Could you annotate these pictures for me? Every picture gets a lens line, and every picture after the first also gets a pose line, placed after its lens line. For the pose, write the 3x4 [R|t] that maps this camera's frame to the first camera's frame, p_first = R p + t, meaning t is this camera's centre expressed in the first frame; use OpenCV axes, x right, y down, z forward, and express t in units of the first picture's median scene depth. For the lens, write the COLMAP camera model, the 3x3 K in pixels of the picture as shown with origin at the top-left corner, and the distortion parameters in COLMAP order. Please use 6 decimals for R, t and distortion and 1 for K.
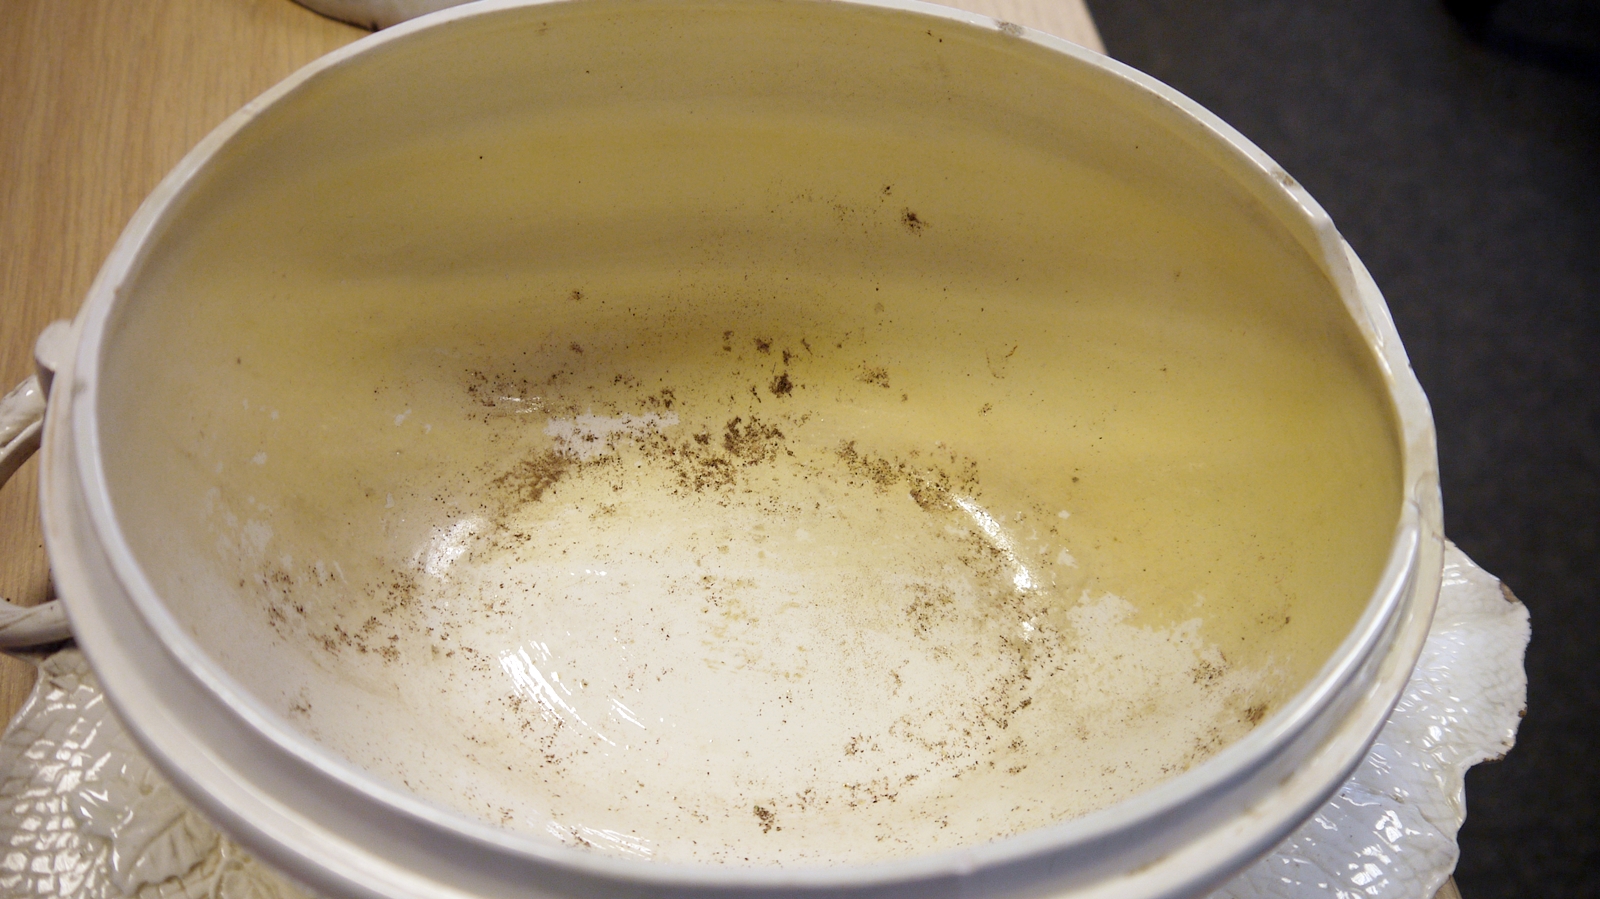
lens RADIAL K [[1379.4, 0, 814.8], [0, 1379.4, 454.4], [0, 0, 1]] dist [0.007855, -0.000420]
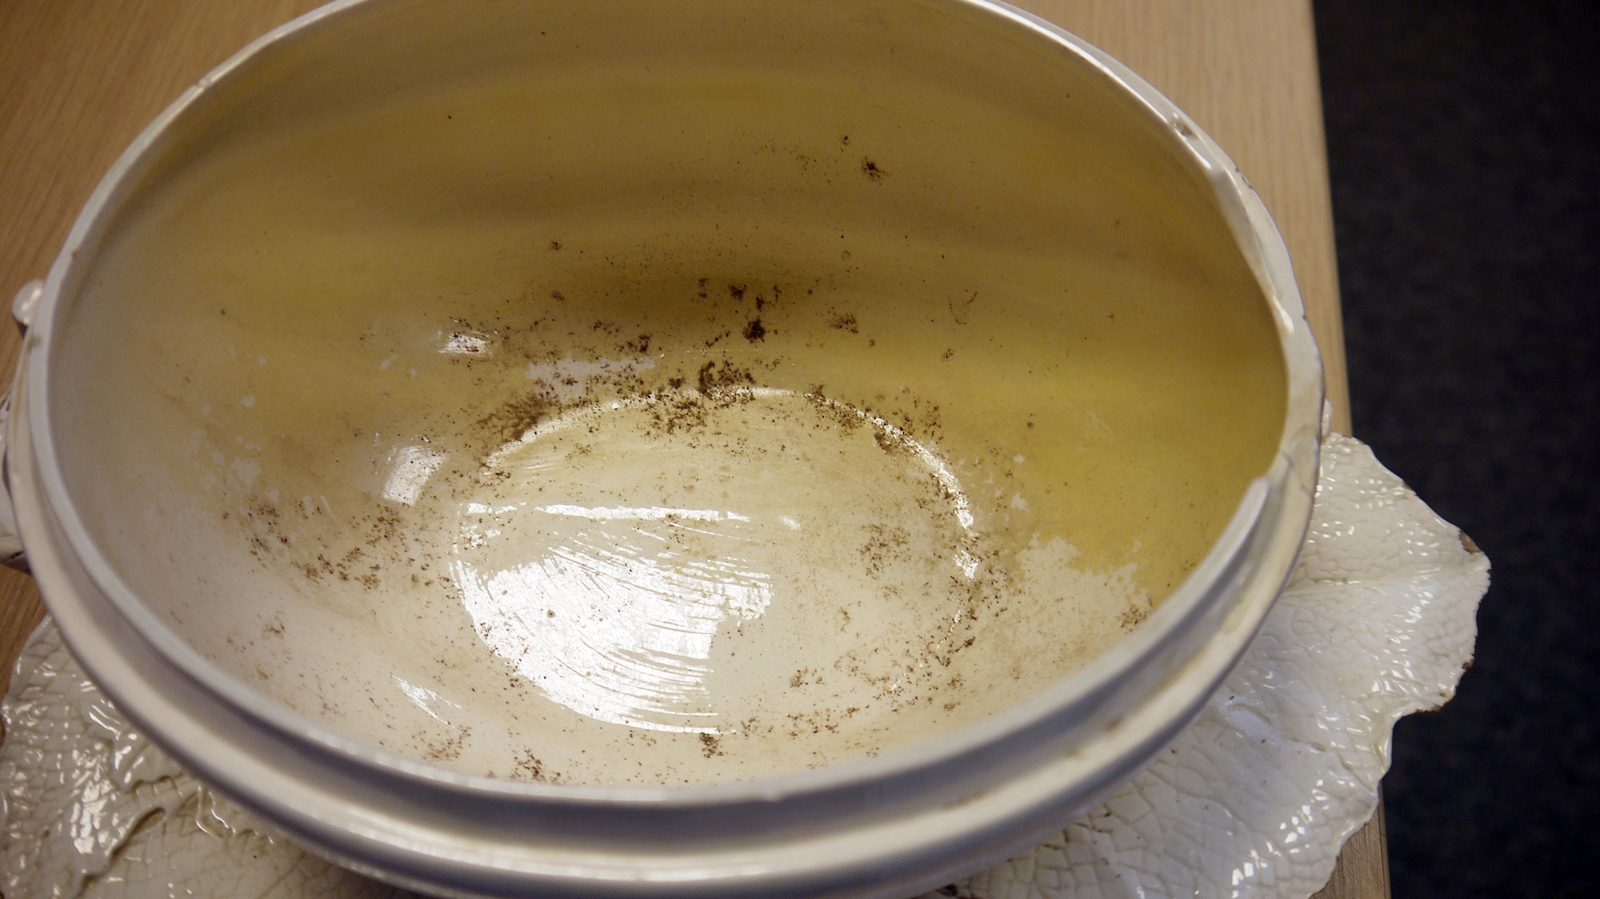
lens RADIAL K [[1375.3, 0, 800.0], [0, 1375.3, 449.5], [0, 0, 1]] dist [-0.001528, 0.007121]
pose [[0.992799, 0.009399, -0.119419, 0.146227], [-0.003747, 0.998866, 0.047470, -0.011293], [0.119730, -0.046681, 0.991708, -0.024604]]
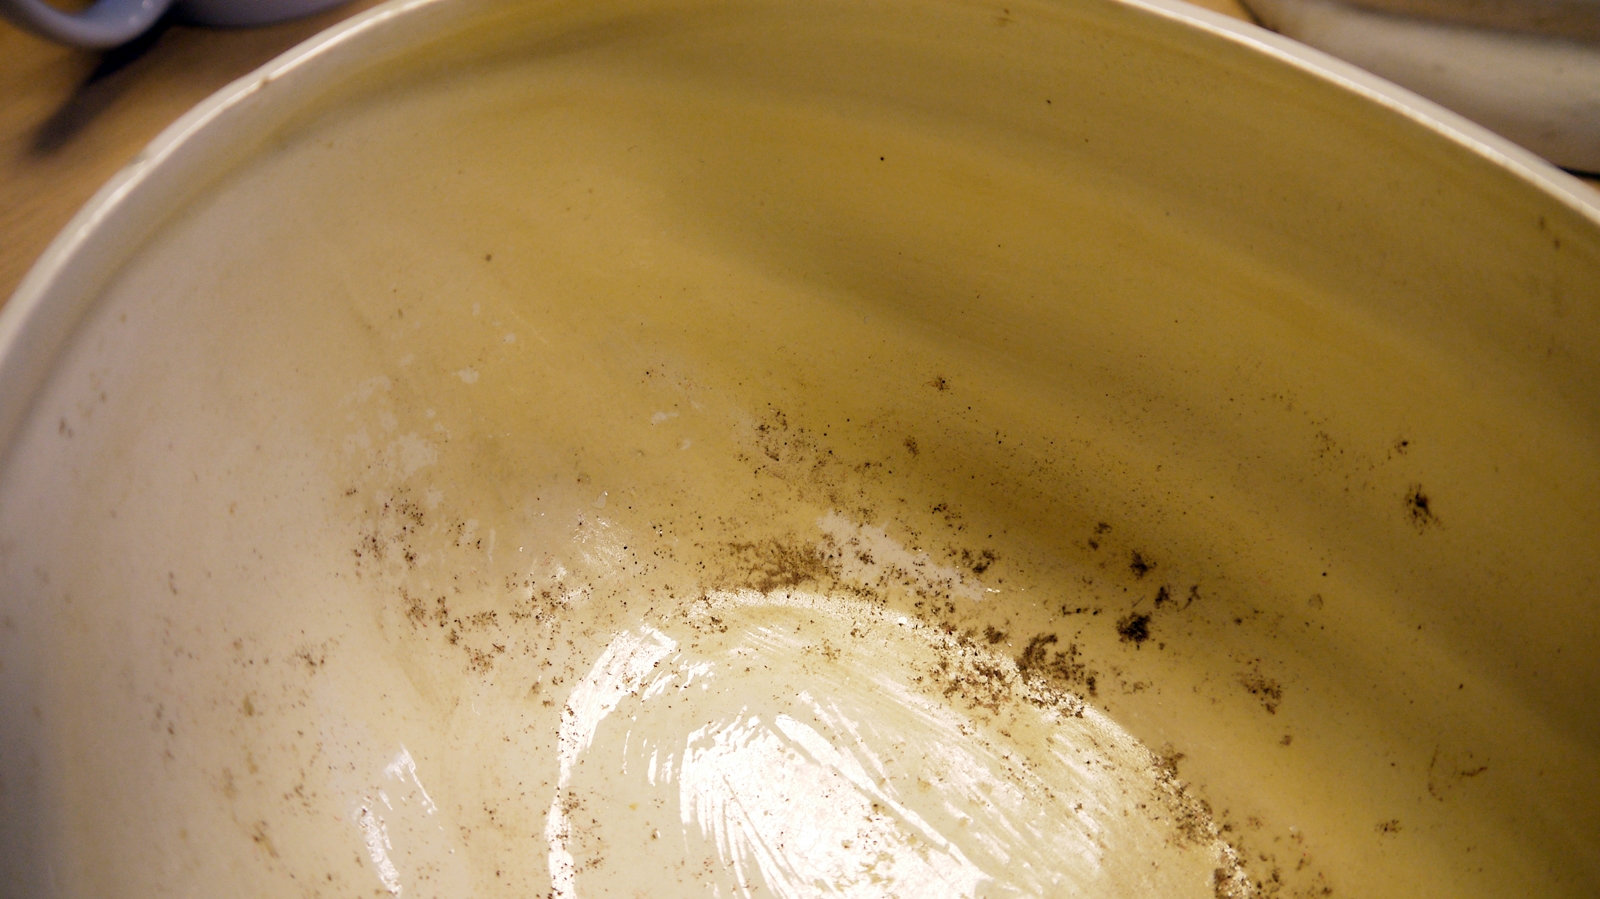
lens RADIAL K [[1330.8, 0, 790.7], [0, 1330.8, 448.8], [0, 0, 1]] dist [-0.072601, 0.067866]
pose [[0.763223, 0.452415, -0.461315, 0.120587], [-0.489402, 0.870926, 0.044432, -0.080657], [0.421873, 0.191857, 0.886123, 0.349391]]
